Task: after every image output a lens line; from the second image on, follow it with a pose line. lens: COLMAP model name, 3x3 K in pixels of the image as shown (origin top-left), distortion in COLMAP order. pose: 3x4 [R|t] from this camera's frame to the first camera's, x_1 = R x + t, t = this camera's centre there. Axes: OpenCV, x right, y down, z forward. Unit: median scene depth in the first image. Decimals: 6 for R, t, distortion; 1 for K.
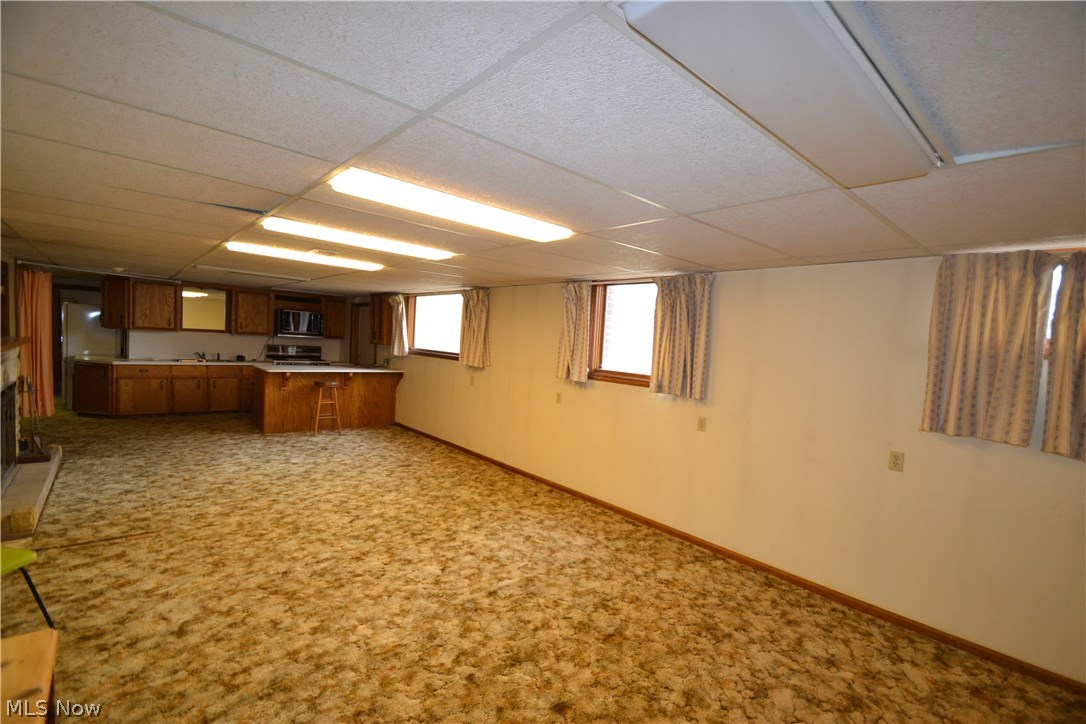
lens RADIAL K [[482.3, 0, 556.6], [0, 482.3, 367.1], [0, 0, 1]] dist [-0.002275, -0.004627]
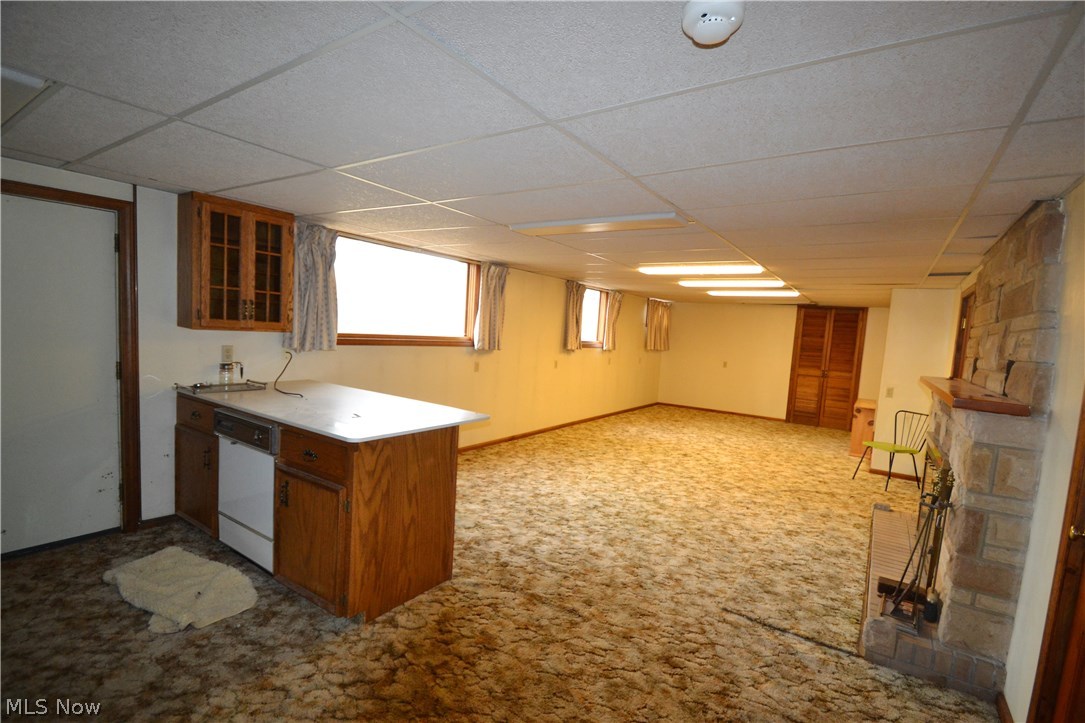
lens RADIAL K [[481.8, 0, 549.5], [0, 481.8, 365.4], [0, 0, 1]] dist [-0.002275, -0.004627]
pose [[-0.224140, -0.151215, 0.962754, -1.381912], [-0.023642, 0.988442, 0.149745, -0.143621], [-0.974270, 0.010802, -0.225125, 1.405342]]
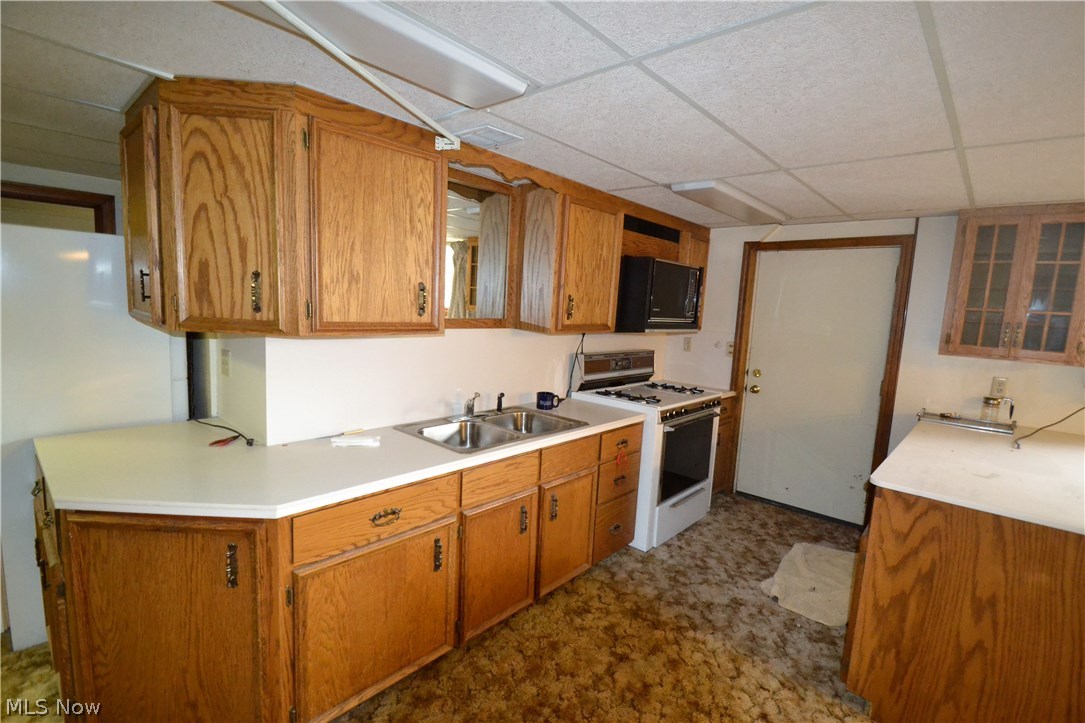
lens RADIAL K [[481.8, 0, 541.9], [0, 481.8, 365.9], [0, 0, 1]] dist [-0.002275, -0.004627]
pose [[0.991301, -0.023083, 0.129571, -1.192198], [0.012222, 0.996391, 0.084003, -0.122807], [-0.131042, -0.081689, 0.988006, 1.123662]]
